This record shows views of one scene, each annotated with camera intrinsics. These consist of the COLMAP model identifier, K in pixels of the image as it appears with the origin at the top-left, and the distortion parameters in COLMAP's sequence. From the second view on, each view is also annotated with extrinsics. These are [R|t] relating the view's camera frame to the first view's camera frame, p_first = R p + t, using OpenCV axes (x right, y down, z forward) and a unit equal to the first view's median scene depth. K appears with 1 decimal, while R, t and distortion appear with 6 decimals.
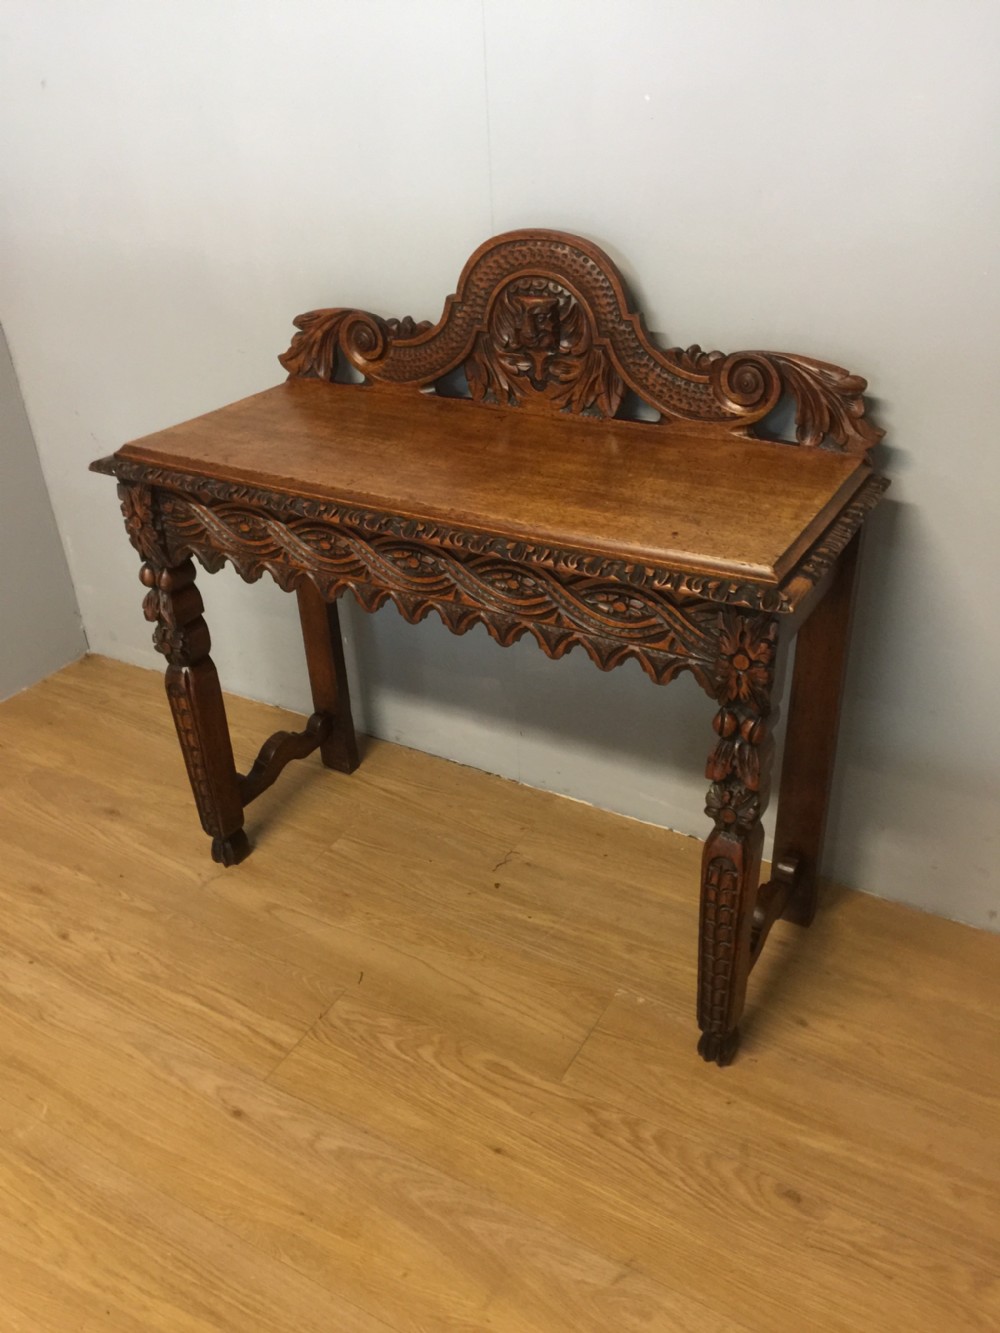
lens RADIAL K [[1142.1, 0, 509.1], [0, 1142.1, 653.2], [0, 0, 1]] dist [0.090762, -0.116021]
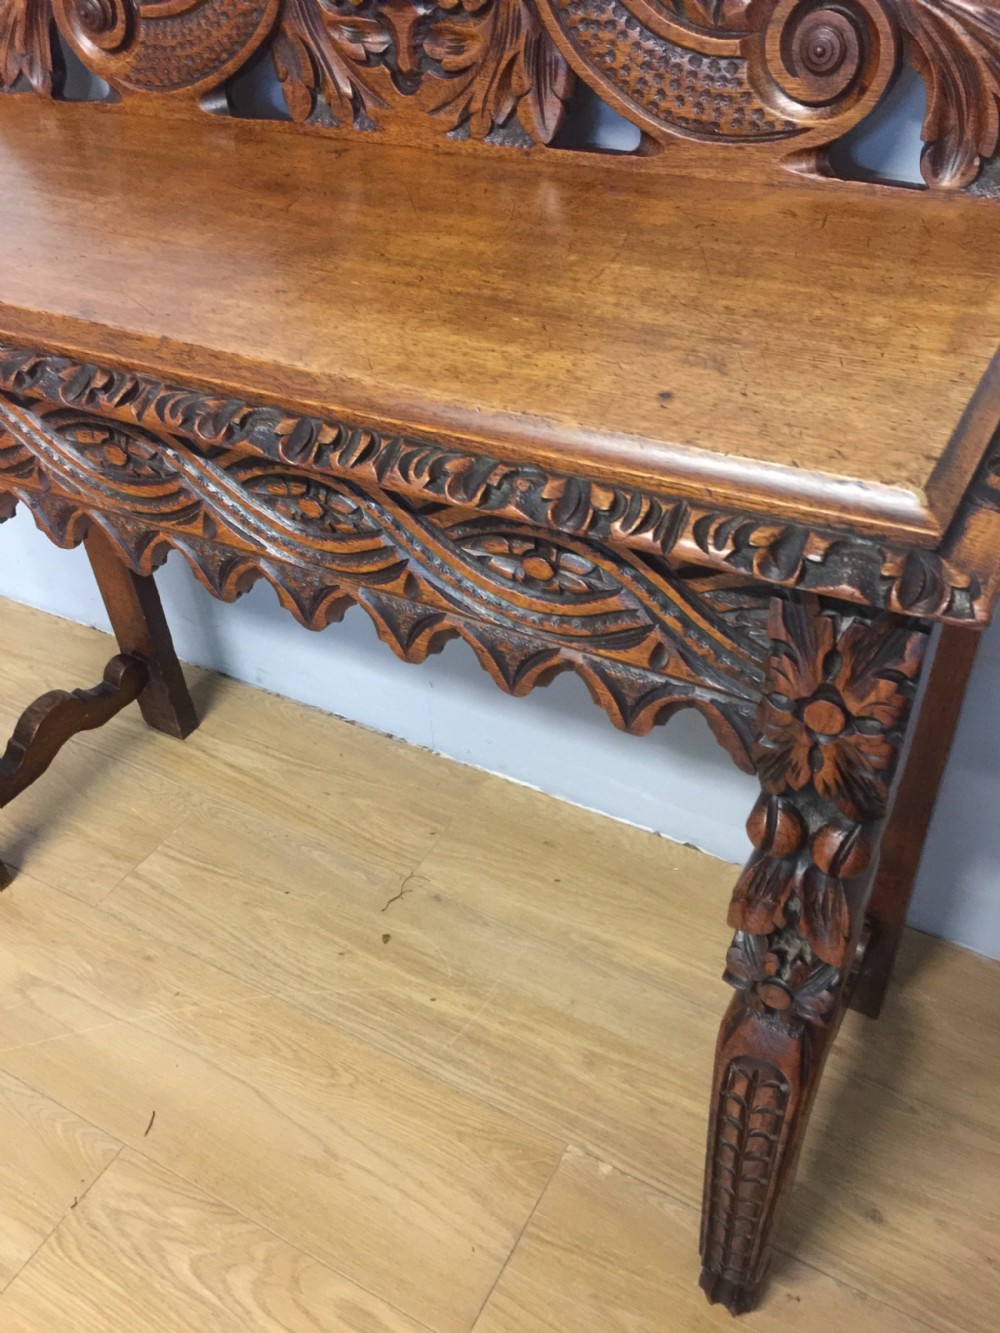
lens RADIAL K [[1142.1, 0, 505.4], [0, 1142.1, 658.9], [0, 0, 1]] dist [0.090762, -0.116021]
pose [[0.999878, -0.015453, 0.002484, 0.067989], [0.014866, 0.987311, 0.158102, -0.062110], [-0.004895, -0.158045, 0.987420, 0.463854]]
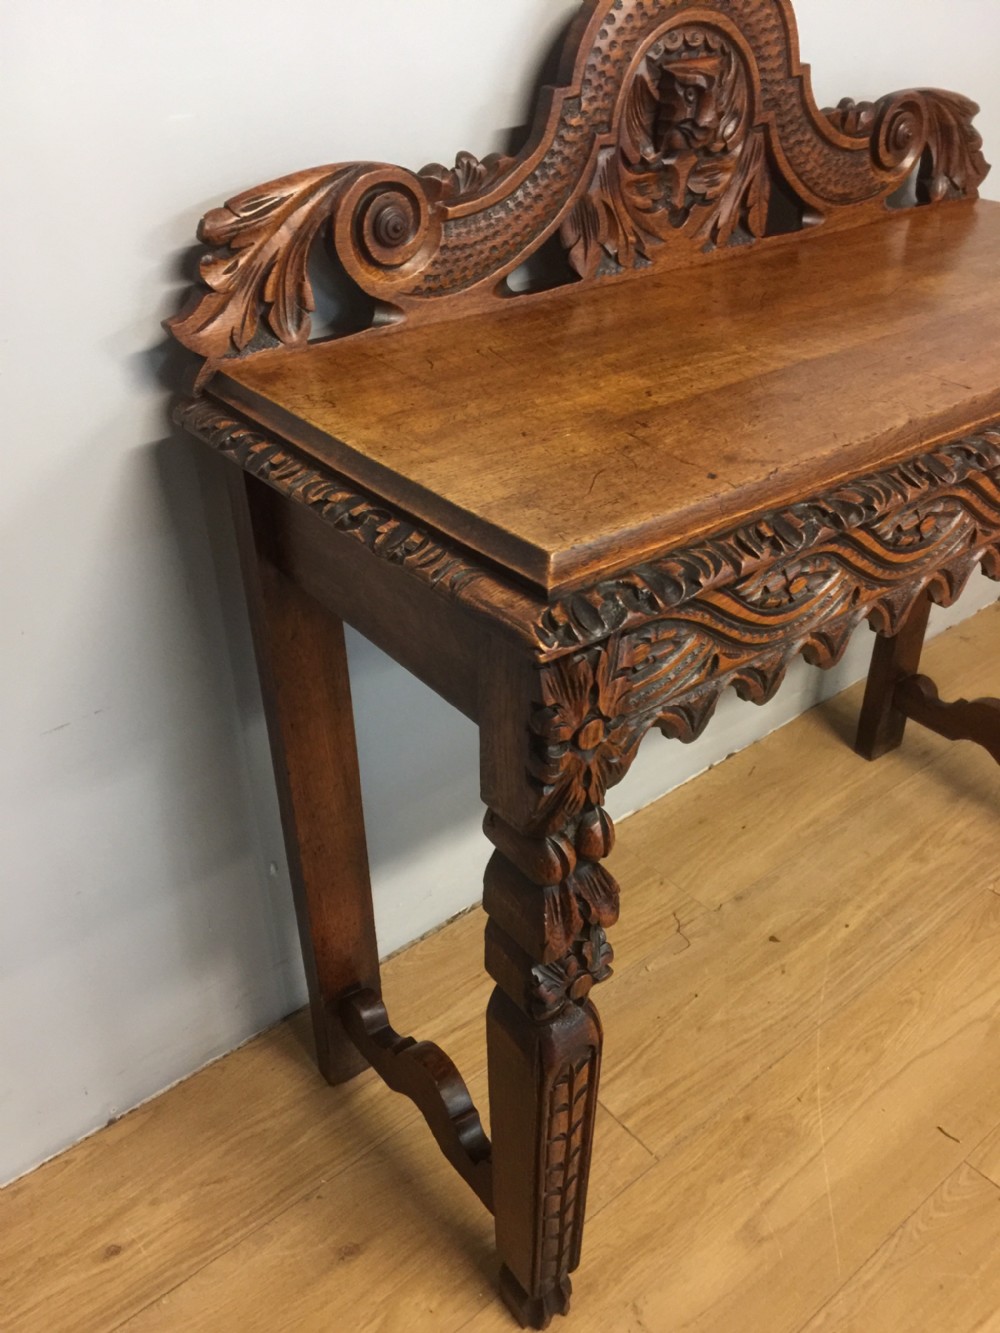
lens RADIAL K [[1029.5, 0, 510.1], [0, 1029.5, 646.3], [0, 0, 1]] dist [-0.004179, -0.016734]
pose [[0.387037, -0.476812, 0.789210, -0.589156], [0.470181, 0.838334, 0.275909, -0.246512], [-0.793179, 0.264284, 0.548654, 0.866344]]
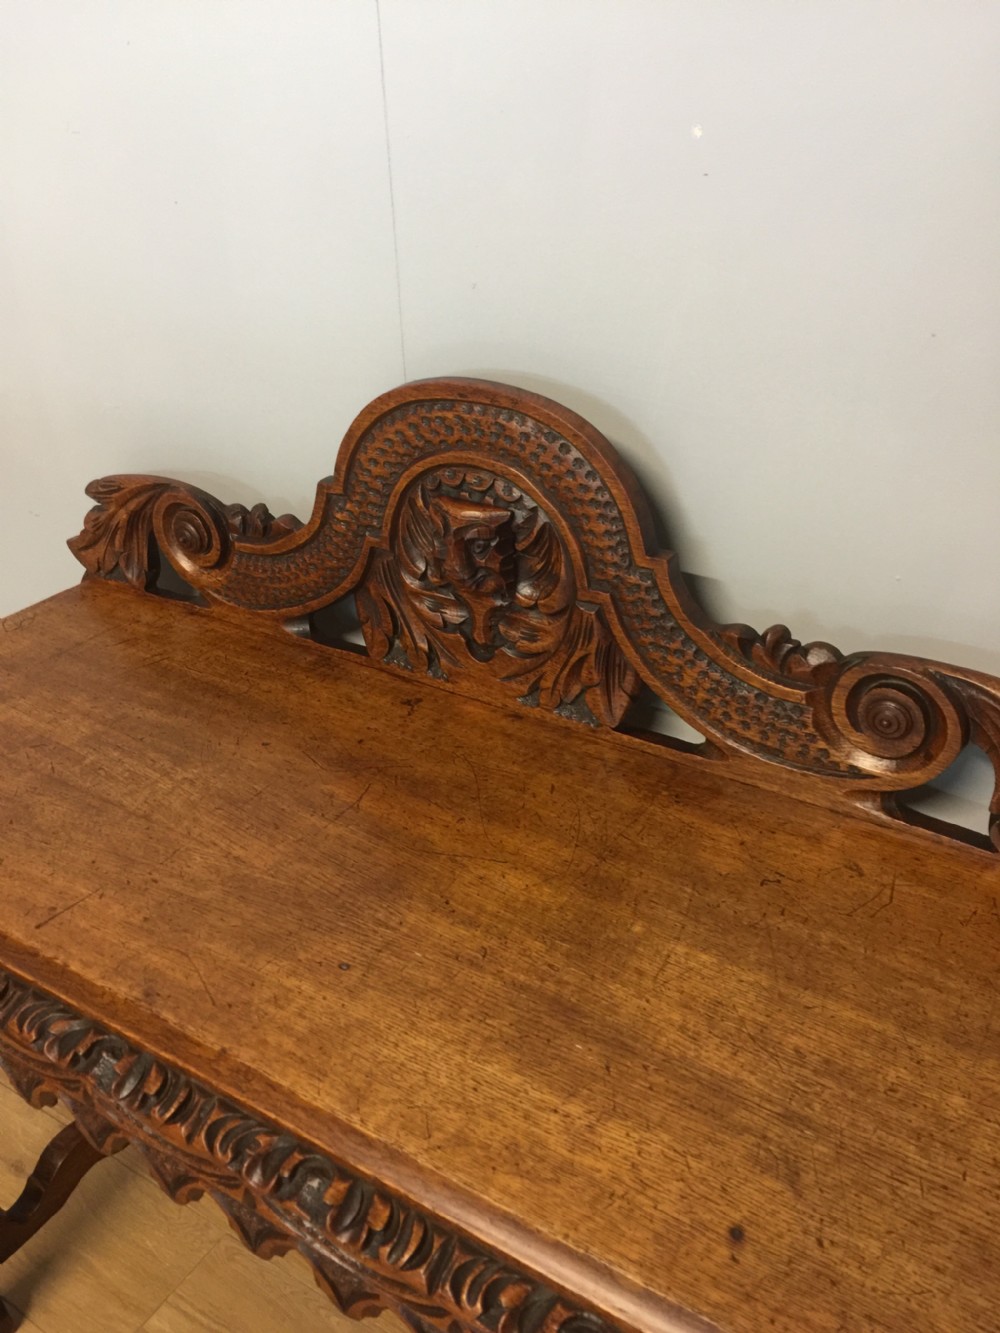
lens RADIAL K [[1142.1, 0, 507.7], [0, 1142.1, 661.4], [0, 0, 1]] dist [0.090762, -0.116021]
pose [[0.998946, 0.031358, -0.033513, 0.059472], [-0.031406, 0.999506, -0.000902, -0.239221], [0.033468, 0.001954, 0.999438, 0.483496]]
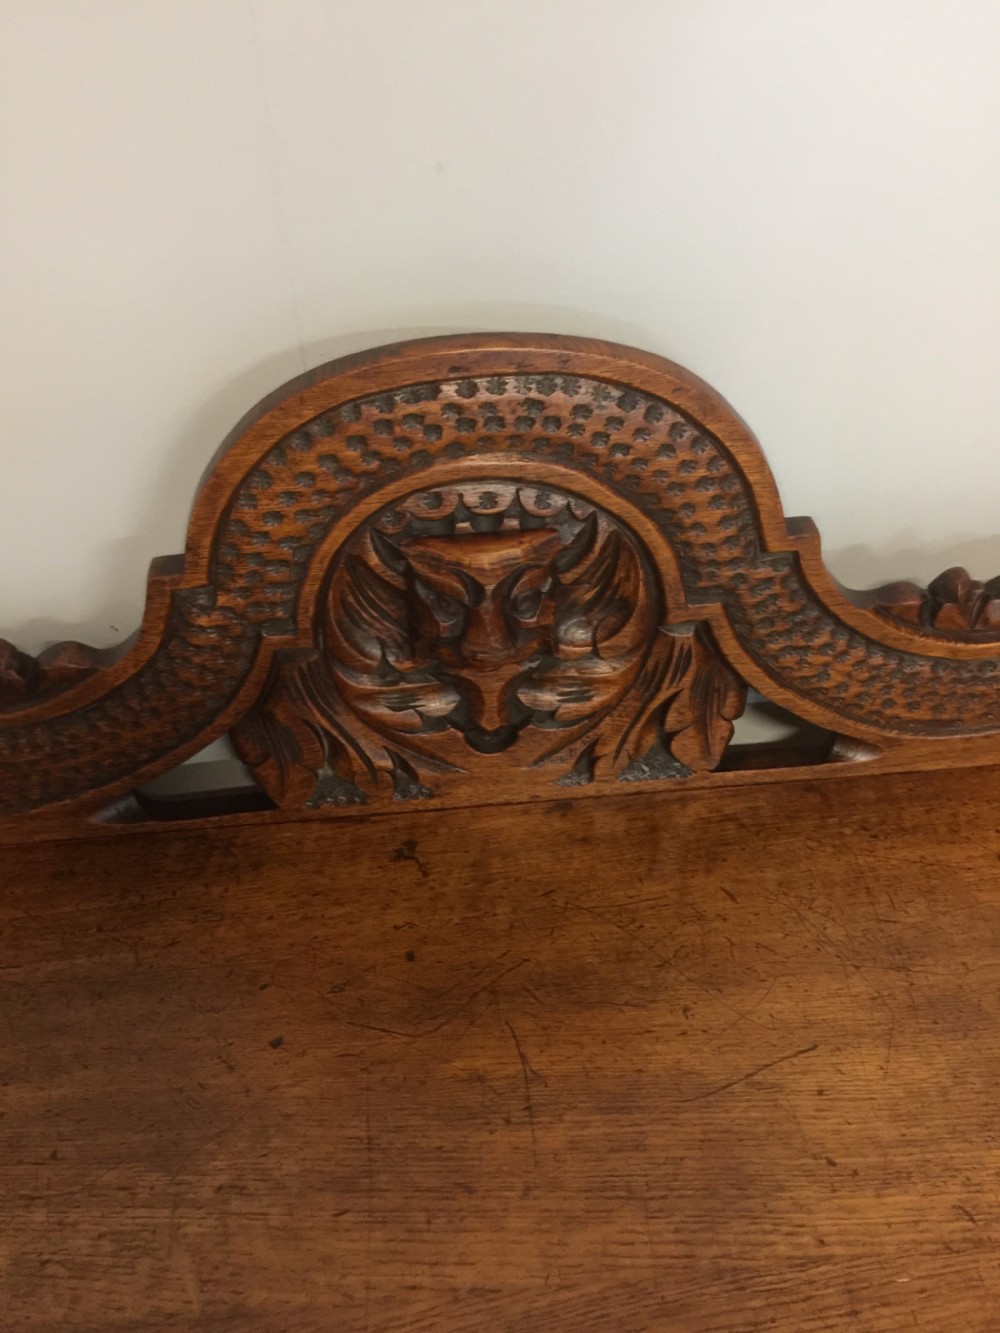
lens RADIAL K [[1142.1, 0, 506.0], [0, 1142.1, 664.3], [0, 0, 1]] dist [0.090762, -0.116021]
pose [[0.820344, -0.339166, 0.460436, -0.131118], [0.276004, 0.939978, 0.200659, -0.340265], [-0.500856, -0.037527, 0.864716, 0.723268]]
